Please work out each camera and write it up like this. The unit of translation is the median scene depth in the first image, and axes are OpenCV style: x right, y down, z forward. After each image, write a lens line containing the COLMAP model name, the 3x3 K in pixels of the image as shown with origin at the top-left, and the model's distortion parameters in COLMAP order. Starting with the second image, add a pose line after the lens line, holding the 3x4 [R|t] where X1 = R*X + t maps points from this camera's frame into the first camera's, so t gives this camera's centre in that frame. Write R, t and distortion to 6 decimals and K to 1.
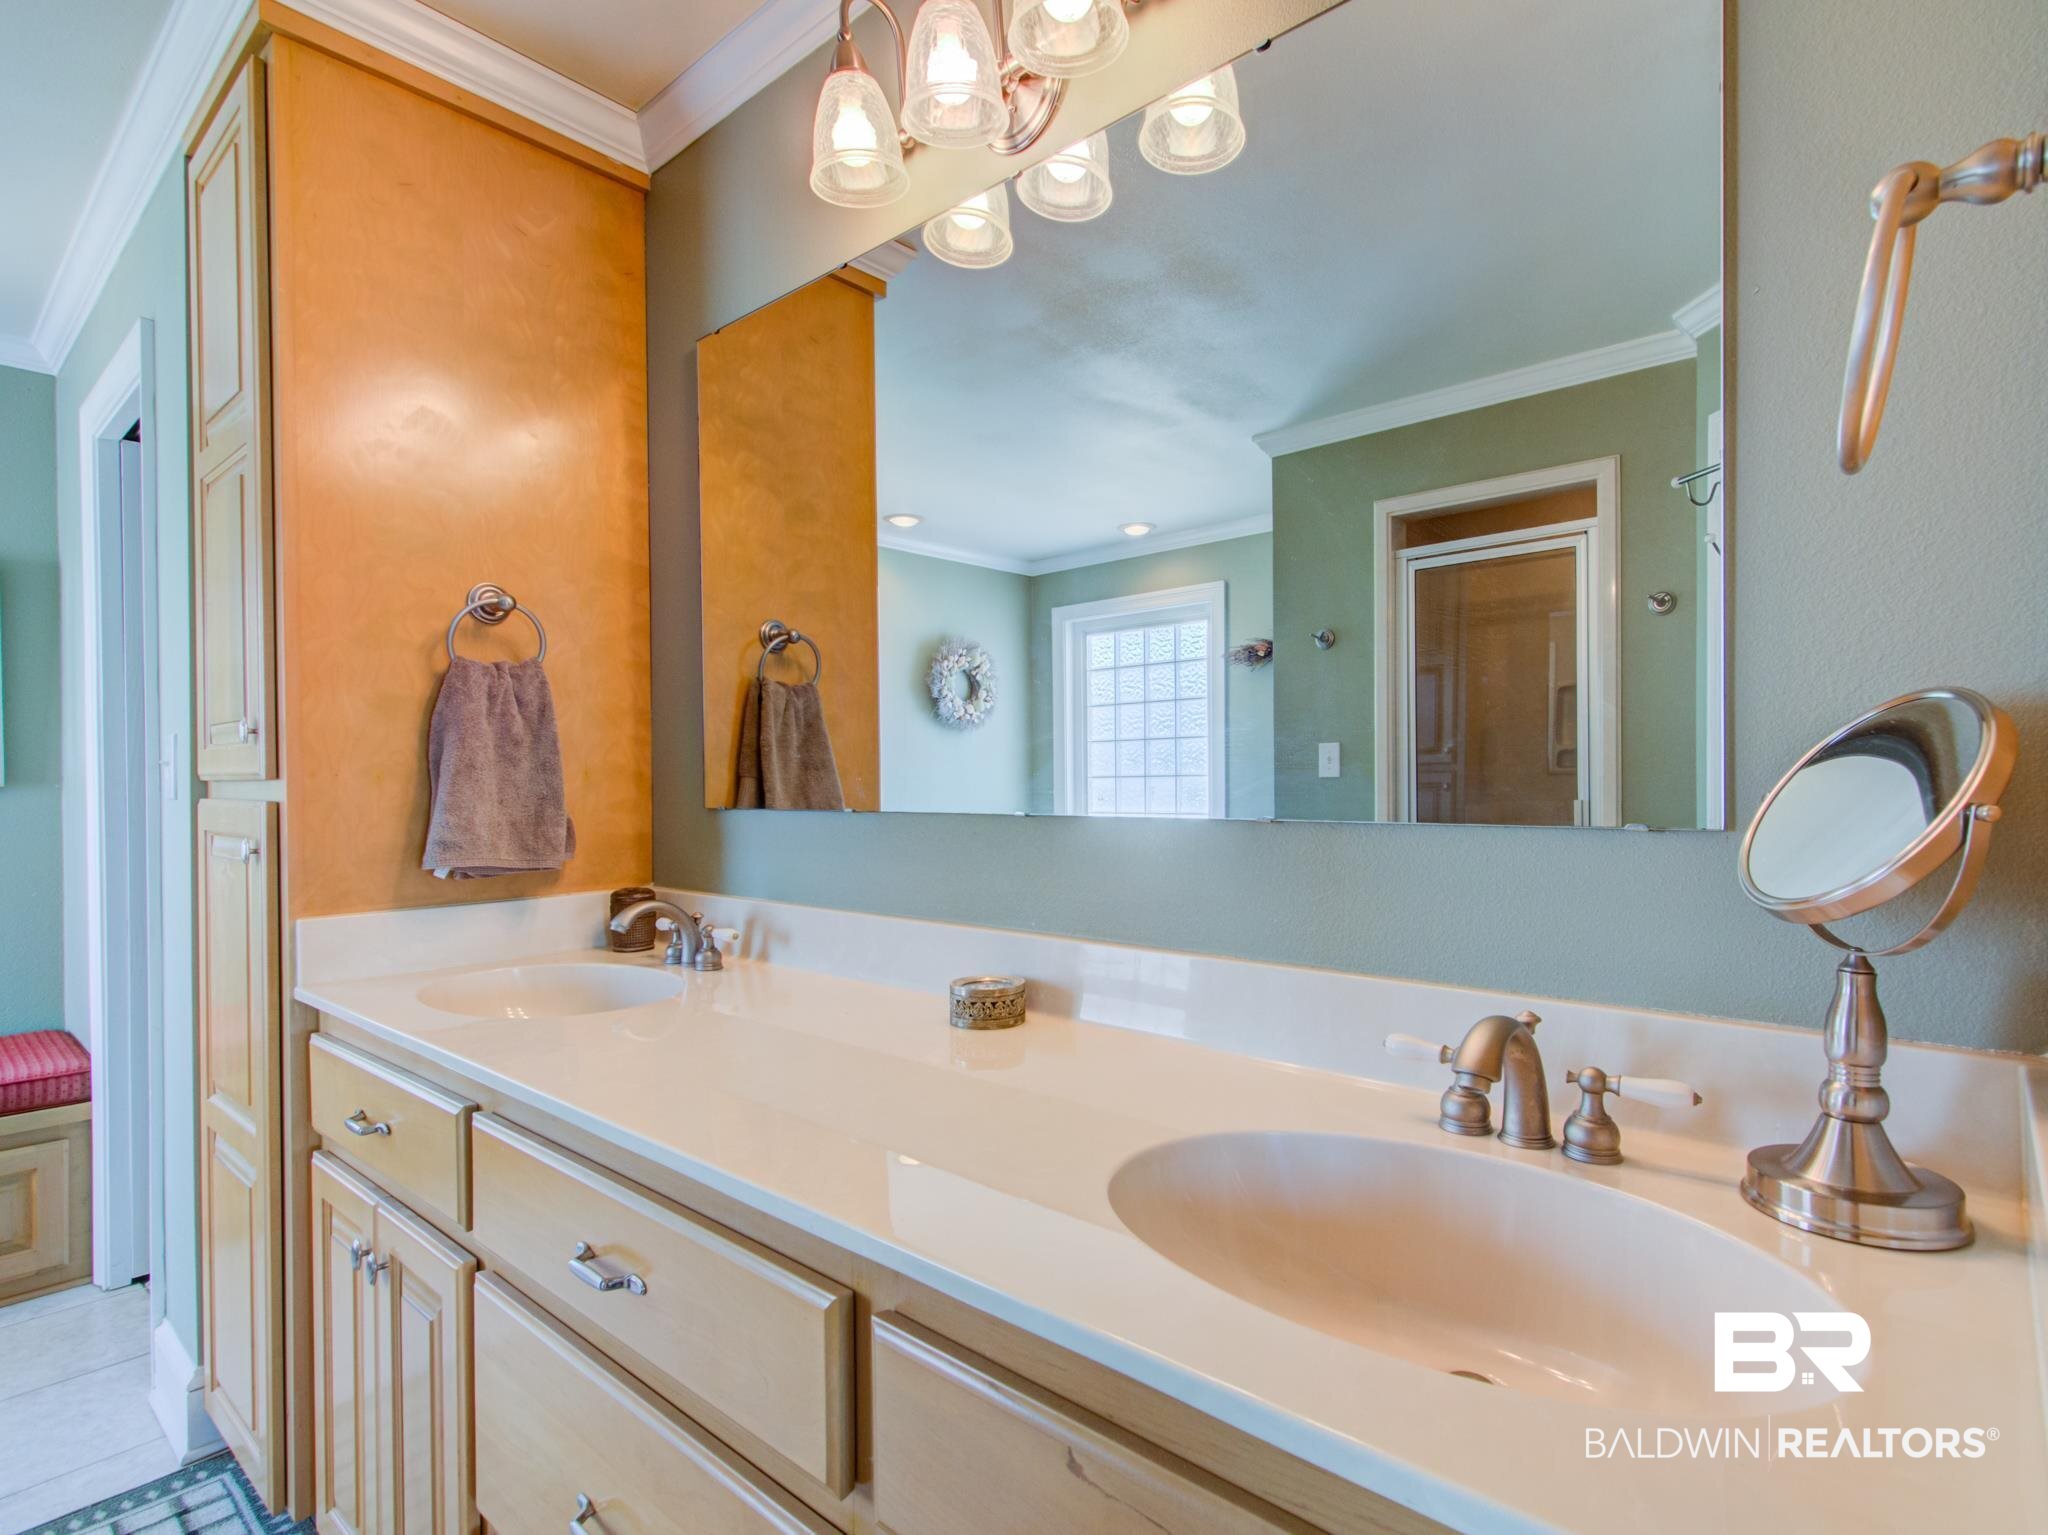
lens RADIAL K [[1049.0, 0, 1078.1], [0, 1049.0, 791.0], [0, 0, 1]] dist [0.017959, -0.006187]
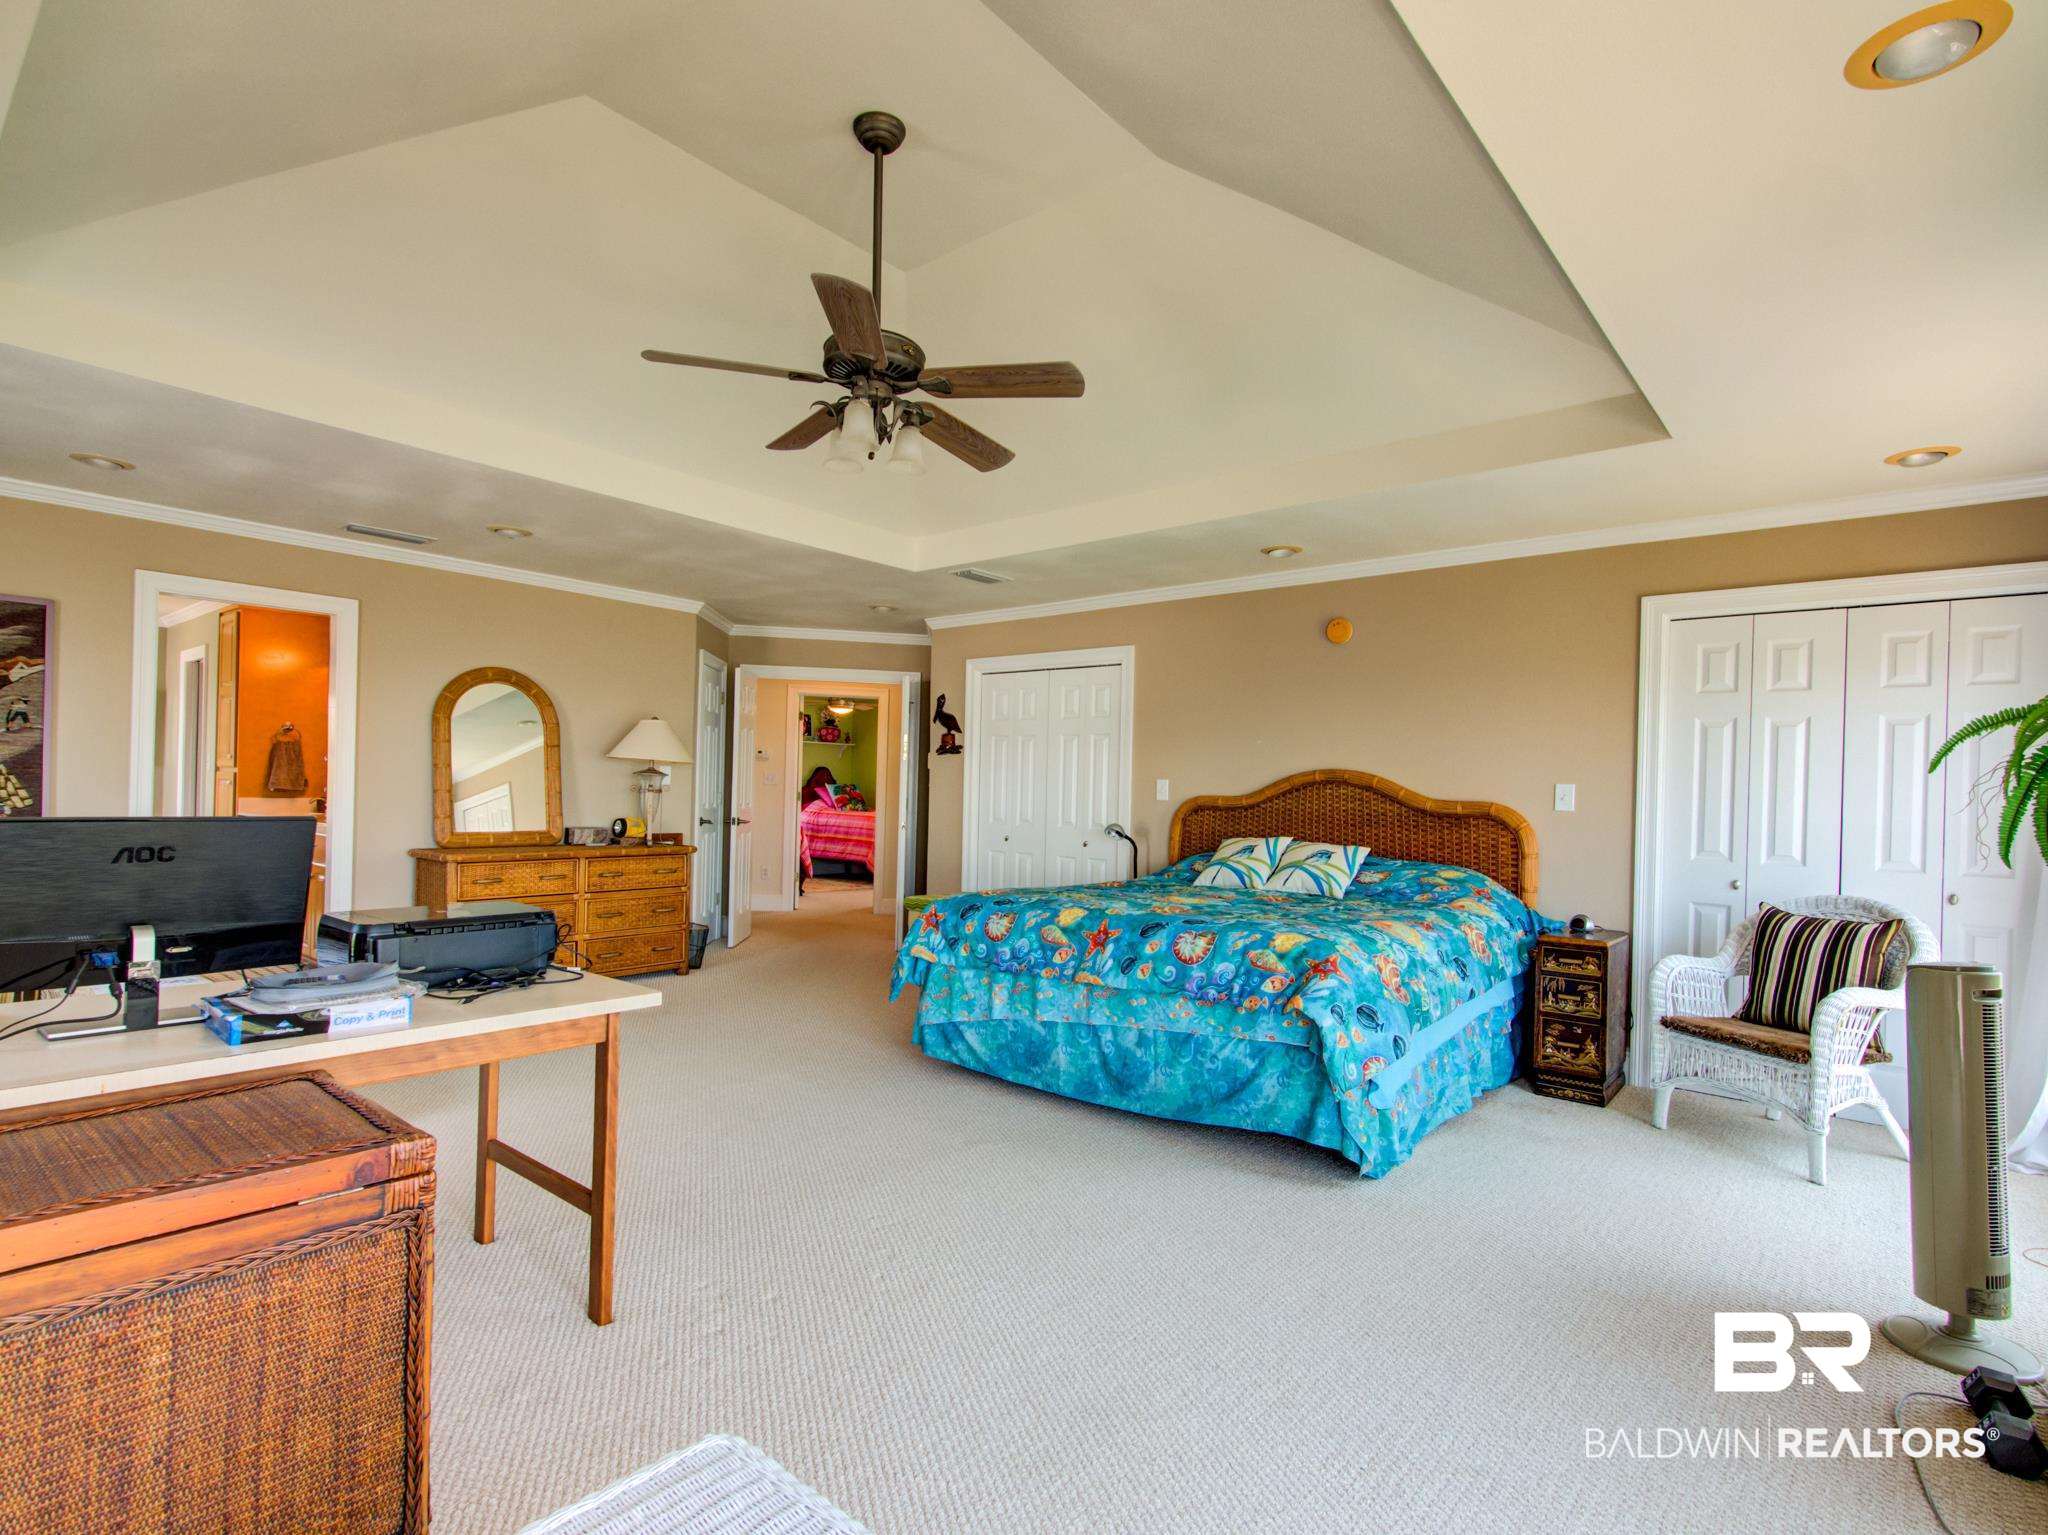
lens RADIAL K [[1049.0, 0, 1007.4], [0, 1049.0, 780.5], [0, 0, 1]] dist [0.017959, -0.006187]
pose [[0.999501, 0.030975, -0.006249, 3.186147], [-0.031062, 0.999417, -0.014187, 0.009688], [0.005806, 0.014374, 0.999880, -4.339739]]
